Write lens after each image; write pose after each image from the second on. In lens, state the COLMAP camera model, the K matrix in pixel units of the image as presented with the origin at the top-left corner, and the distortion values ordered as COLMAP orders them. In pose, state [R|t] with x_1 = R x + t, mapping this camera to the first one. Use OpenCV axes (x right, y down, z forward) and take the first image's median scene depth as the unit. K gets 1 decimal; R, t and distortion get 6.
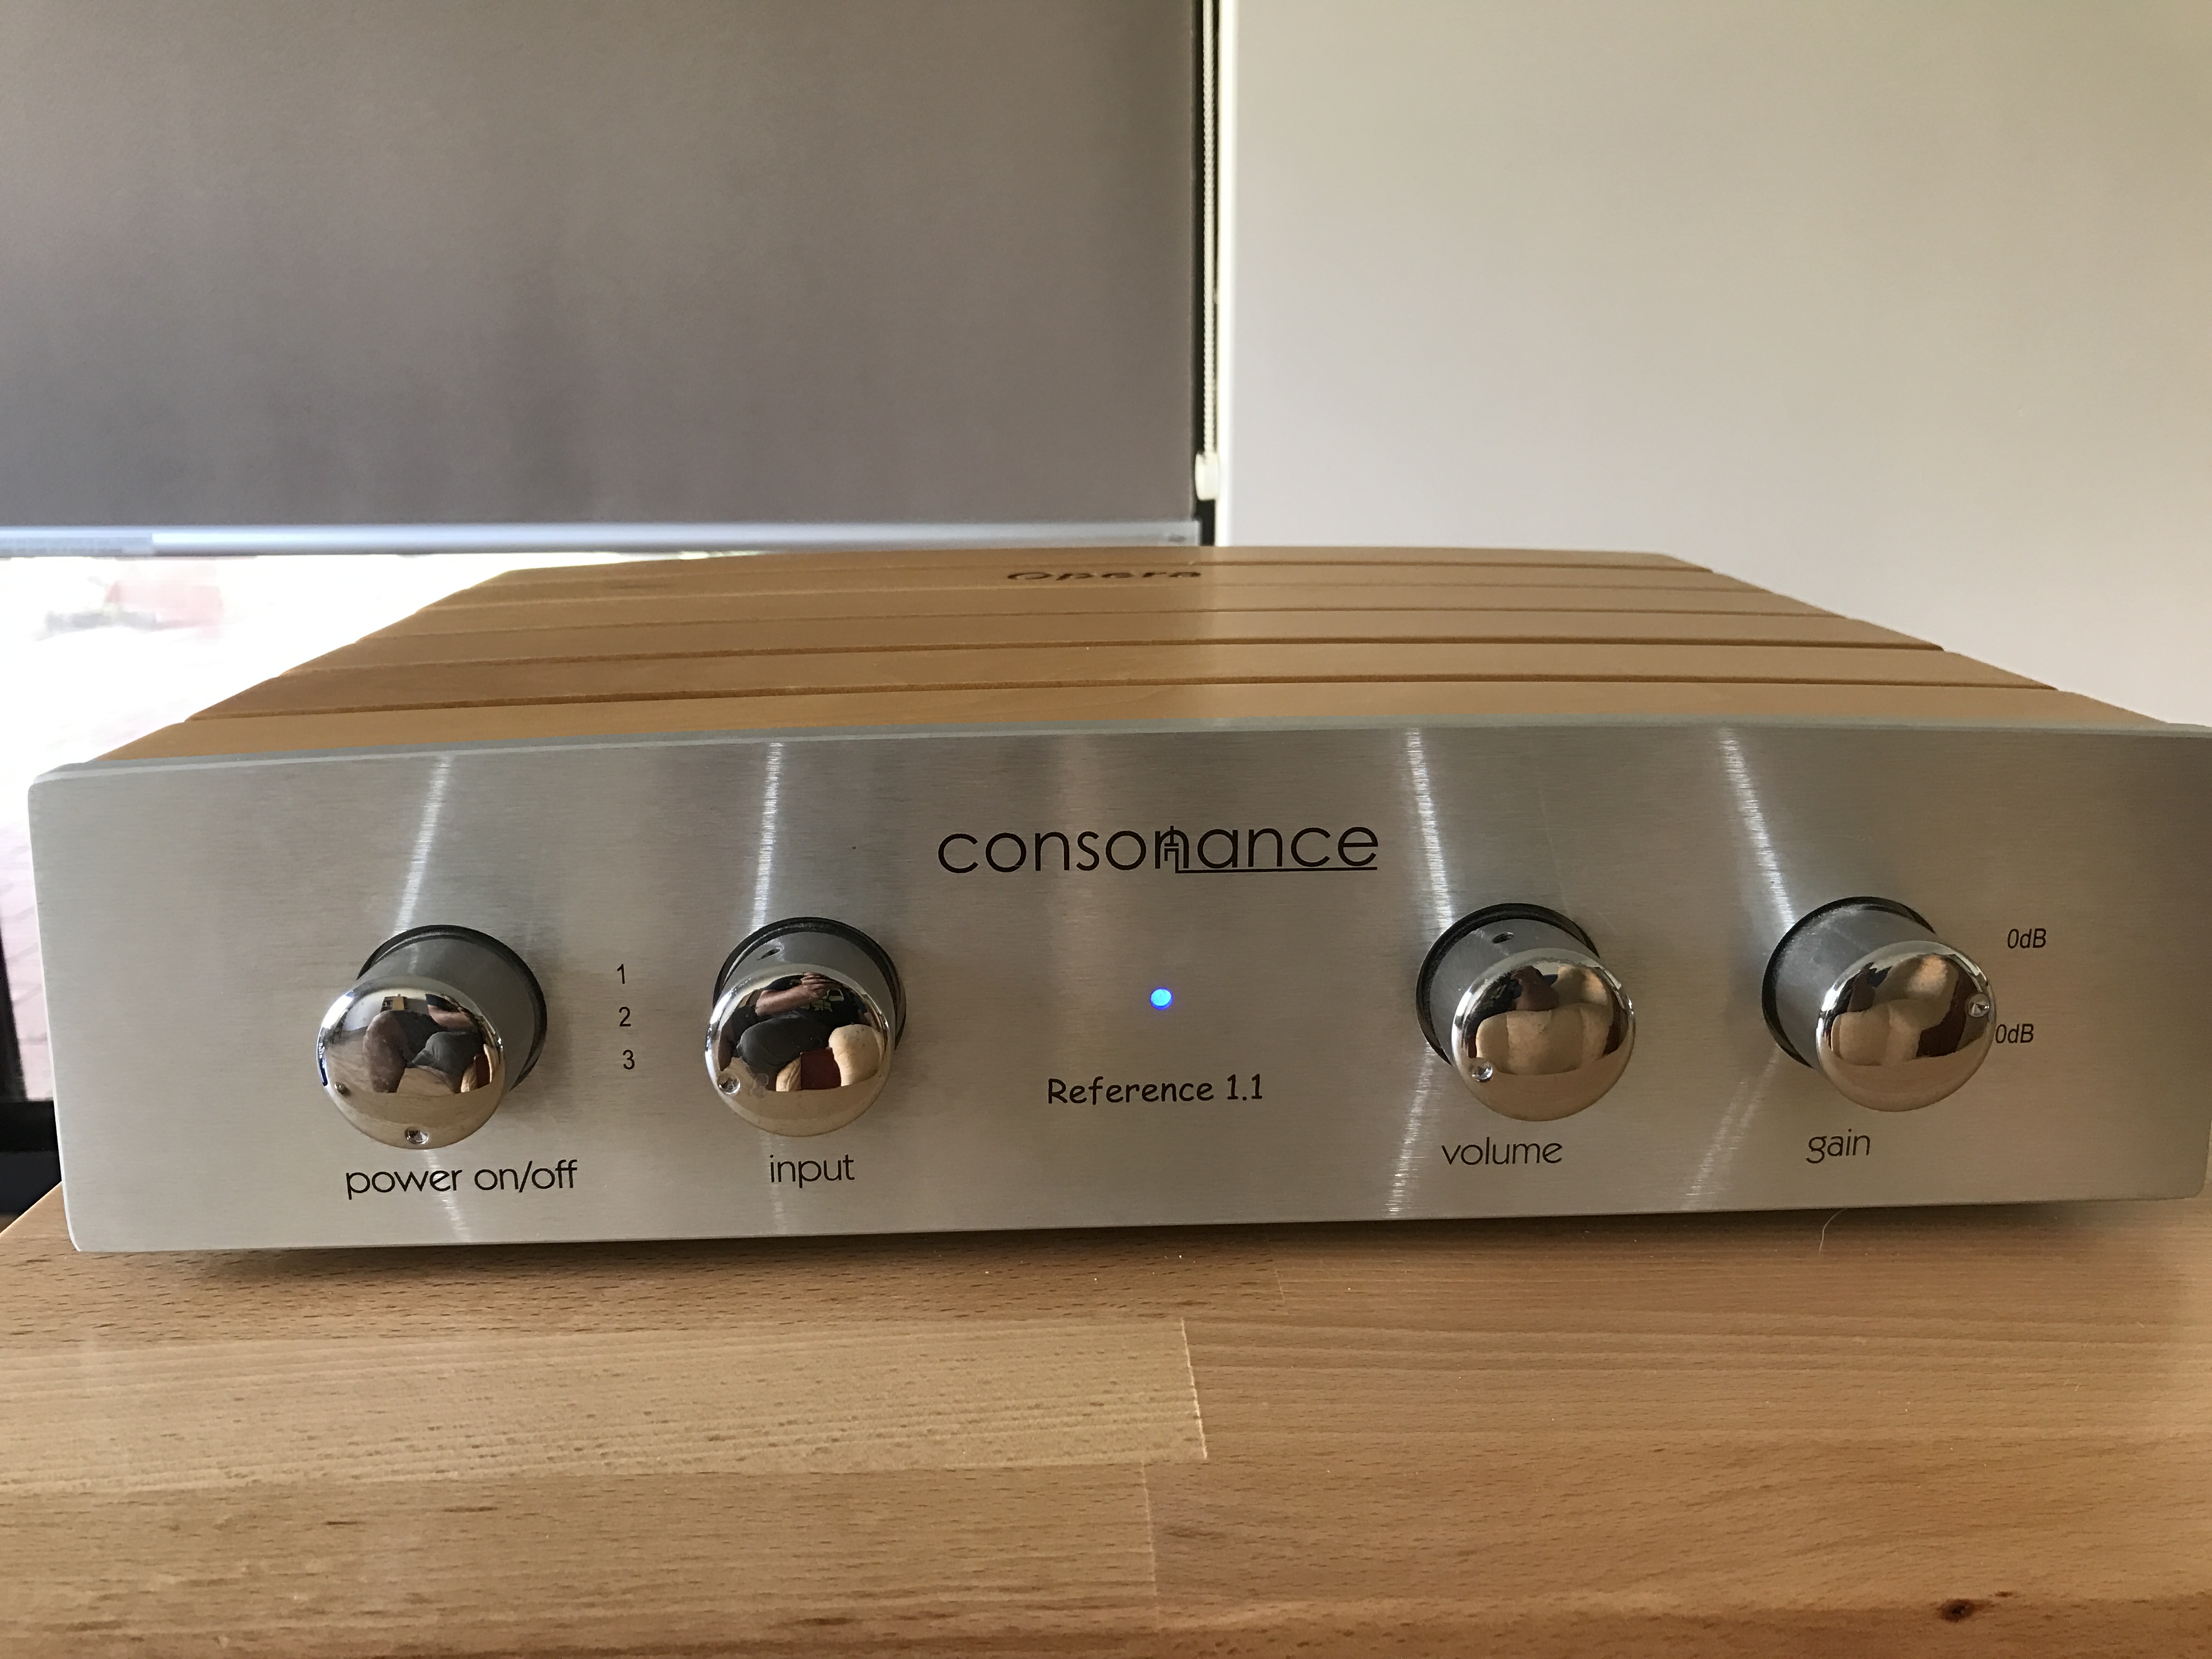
lens RADIAL K [[1811.2, 0, 1062.1], [0, 1811.2, 814.0], [0, 0, 1]] dist [0.010174, -0.006846]
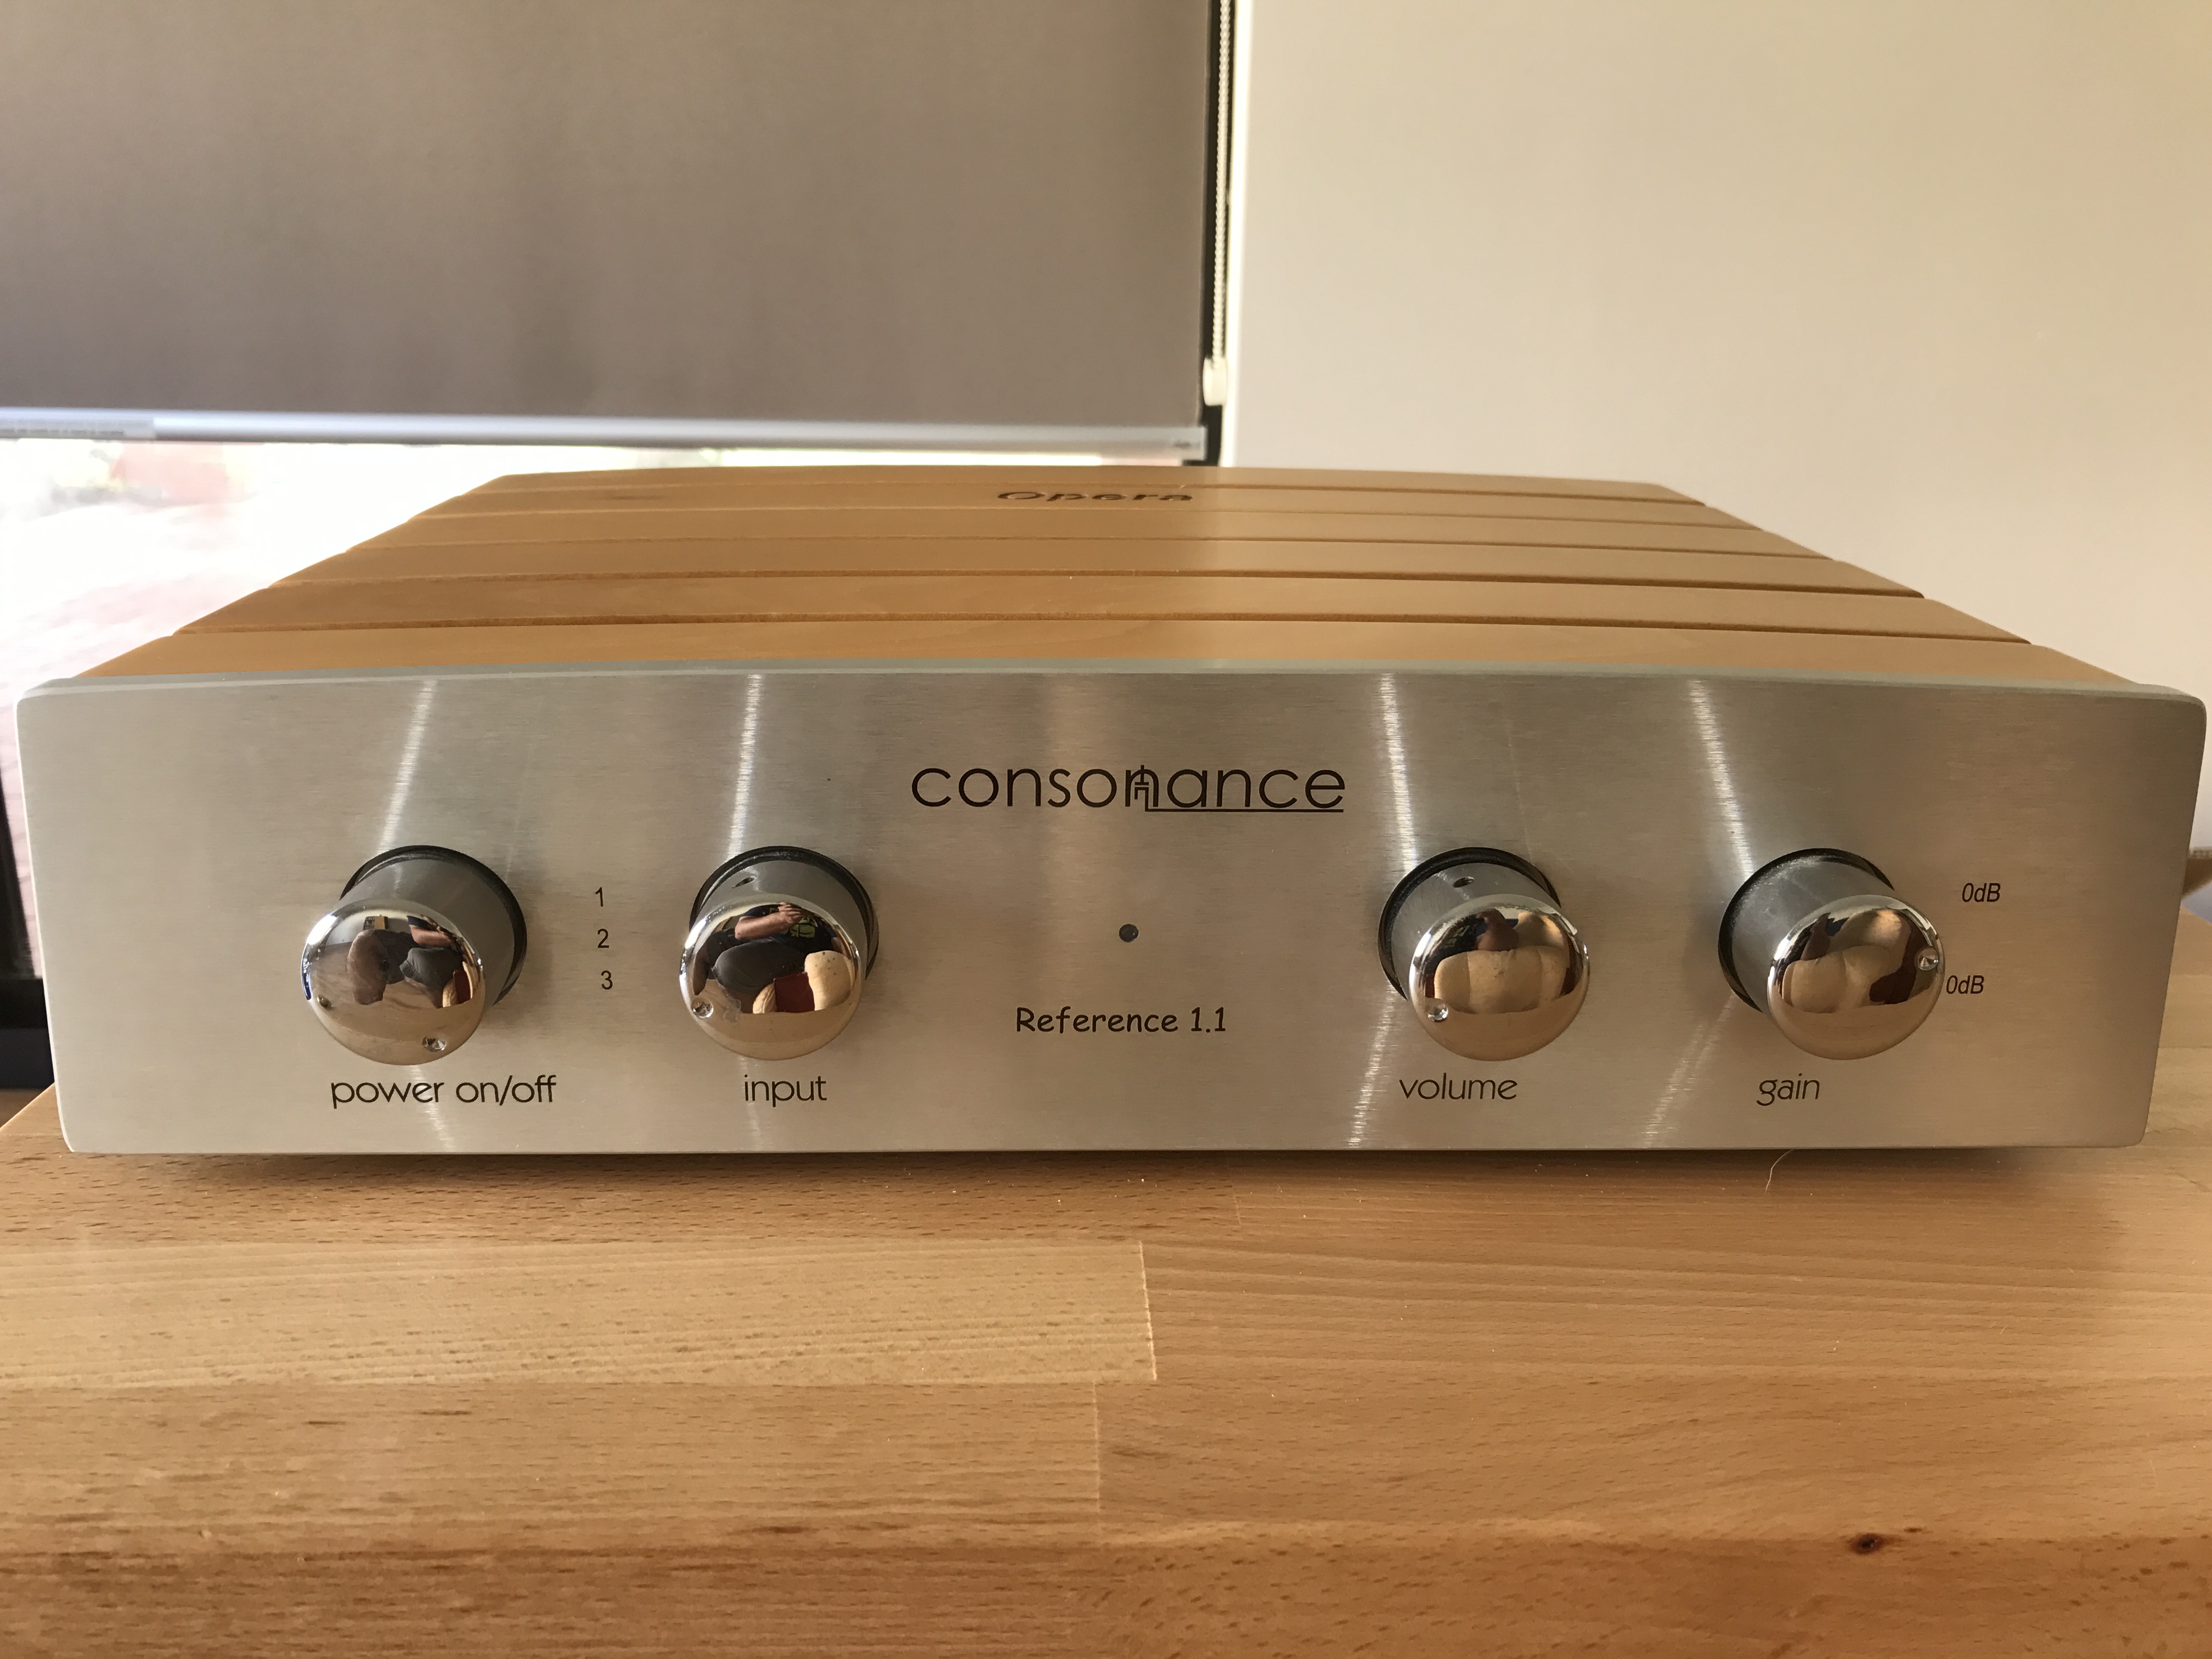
lens RADIAL K [[1811.2, 0, 1066.9], [0, 1811.2, 806.3], [0, 0, 1]] dist [0.010174, -0.006846]
pose [[0.999732, 0.023011, -0.002393, 0.021087], [-0.022837, 0.998103, 0.057171, -0.027161], [0.003704, -0.057101, 0.998362, -0.015245]]
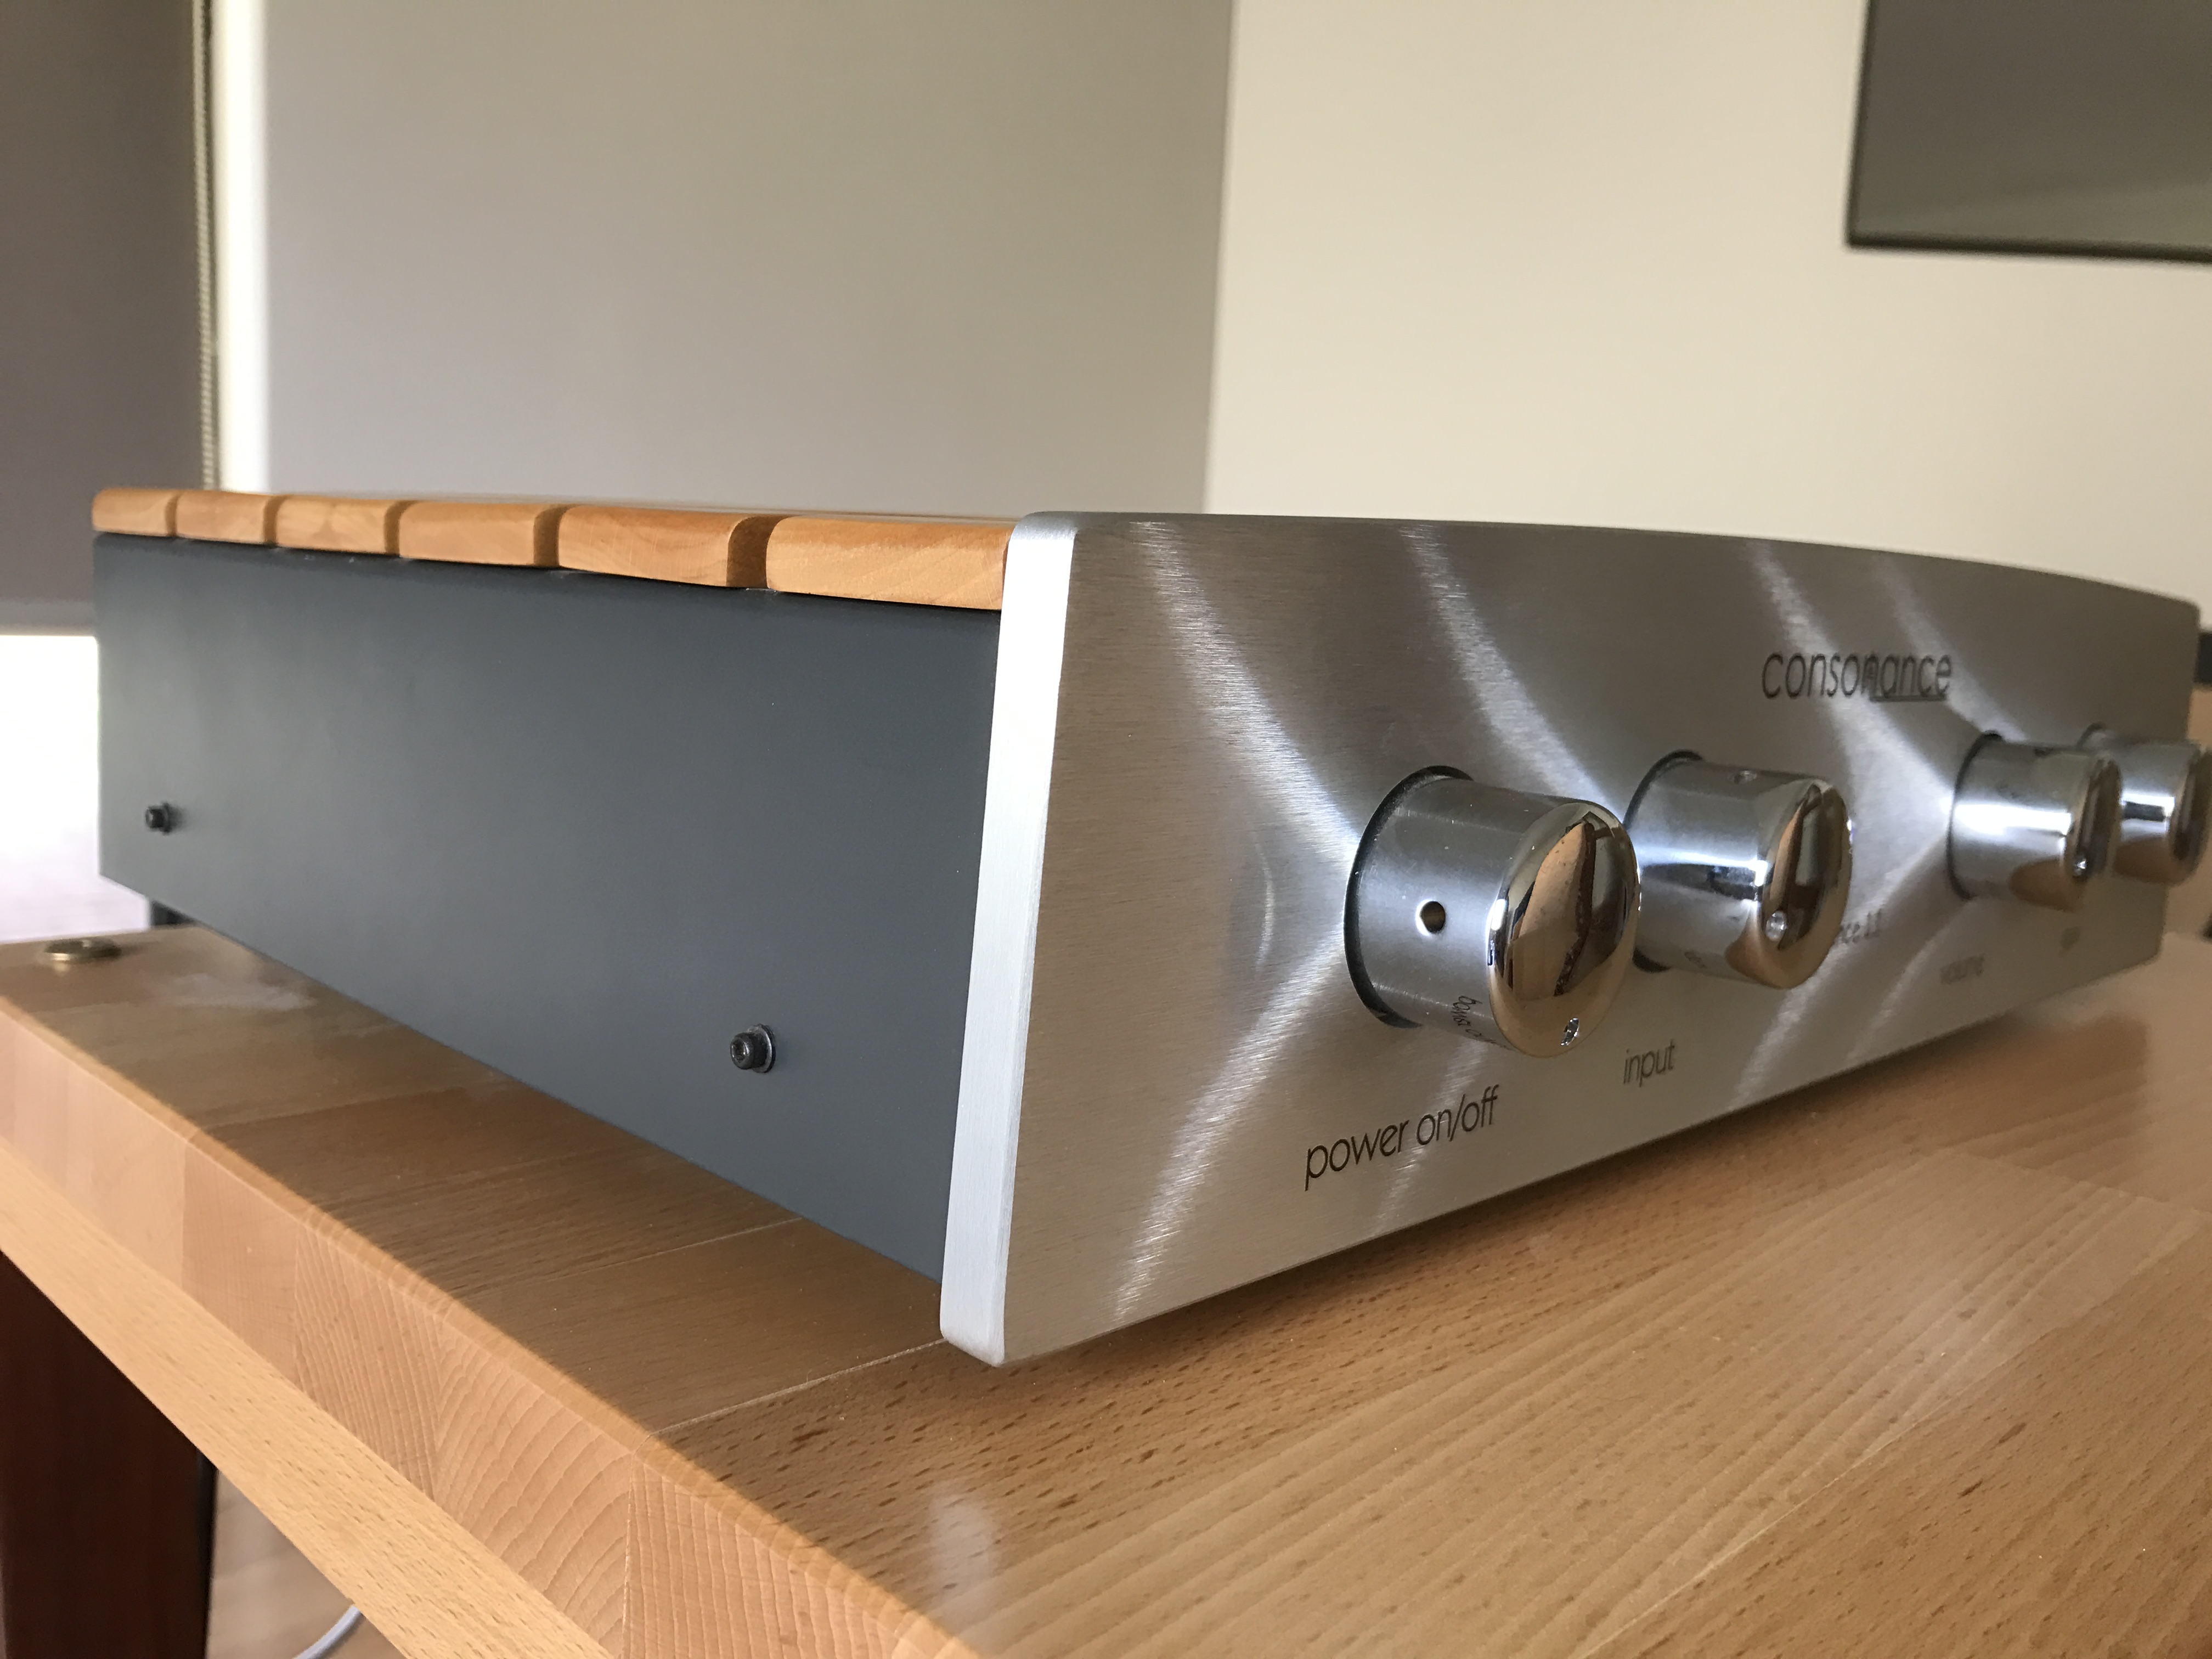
lens RADIAL K [[1811.2, 0, 1104.9], [0, 1811.2, 818.0], [0, 0, 1]] dist [0.010174, -0.006846]
pose [[0.741910, -0.041932, 0.669187, -0.912872], [0.113287, 0.991533, -0.063468, 0.112068], [-0.660859, 0.122898, 0.740379, 0.546449]]
